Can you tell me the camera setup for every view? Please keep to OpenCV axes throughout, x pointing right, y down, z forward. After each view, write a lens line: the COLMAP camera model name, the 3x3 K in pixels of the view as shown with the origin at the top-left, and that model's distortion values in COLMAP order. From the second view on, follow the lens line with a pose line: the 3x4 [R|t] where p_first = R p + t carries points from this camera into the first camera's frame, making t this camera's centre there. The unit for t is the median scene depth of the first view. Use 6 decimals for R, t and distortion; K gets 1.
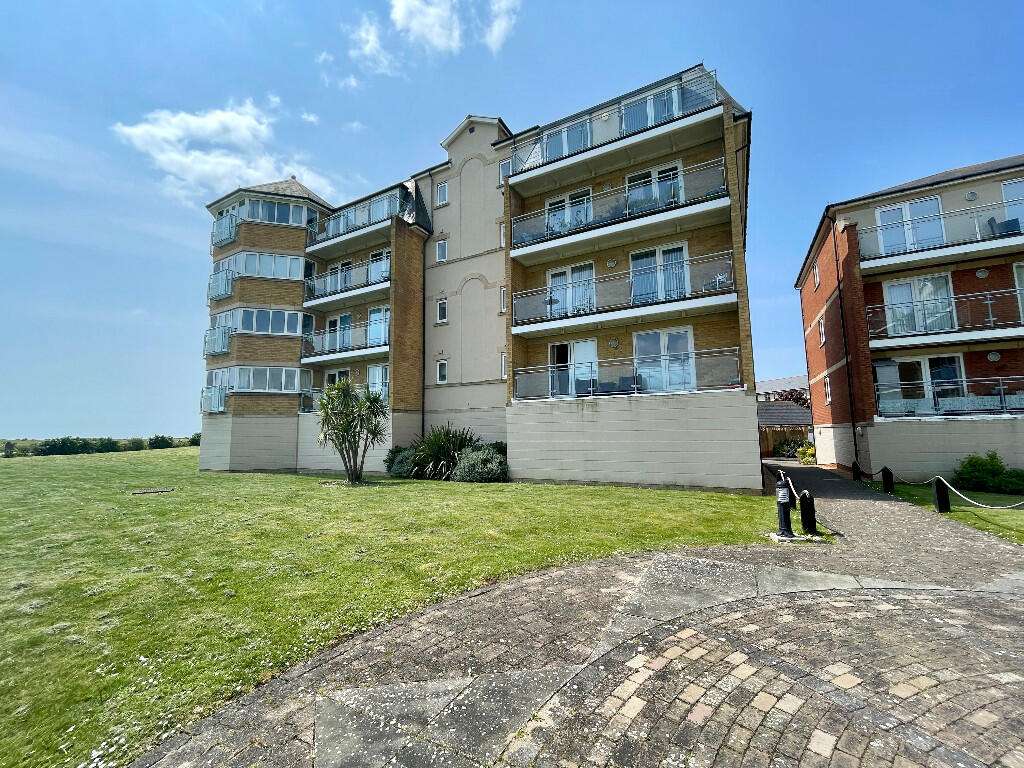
lens RADIAL K [[413.5, 0, 512.0], [0, 413.5, 384.0], [0, 0, 1]] dist [-0.001372, -0.000225]
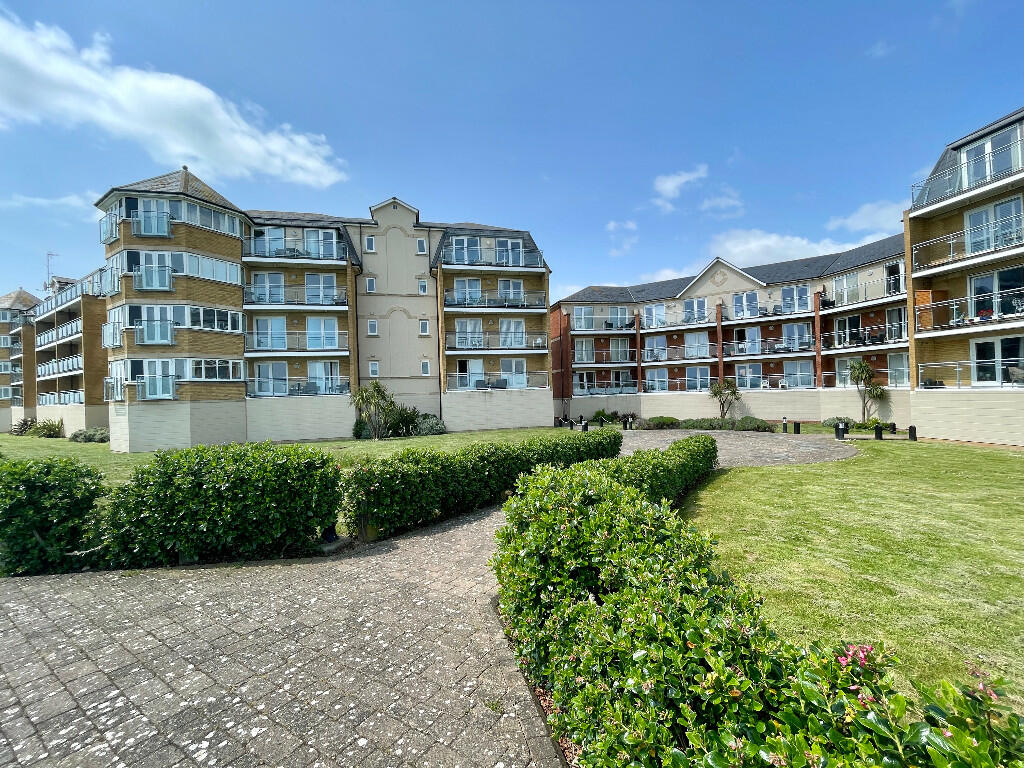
lens RADIAL K [[413.5, 0, 512.0], [0, 413.5, 384.0], [0, 0, 1]] dist [-0.001372, -0.000225]
pose [[0.744790, 0.002558, 0.667294, -0.991861], [-0.055372, 0.996781, 0.057982, -0.112791], [-0.664998, -0.080134, 0.742534, -0.561782]]
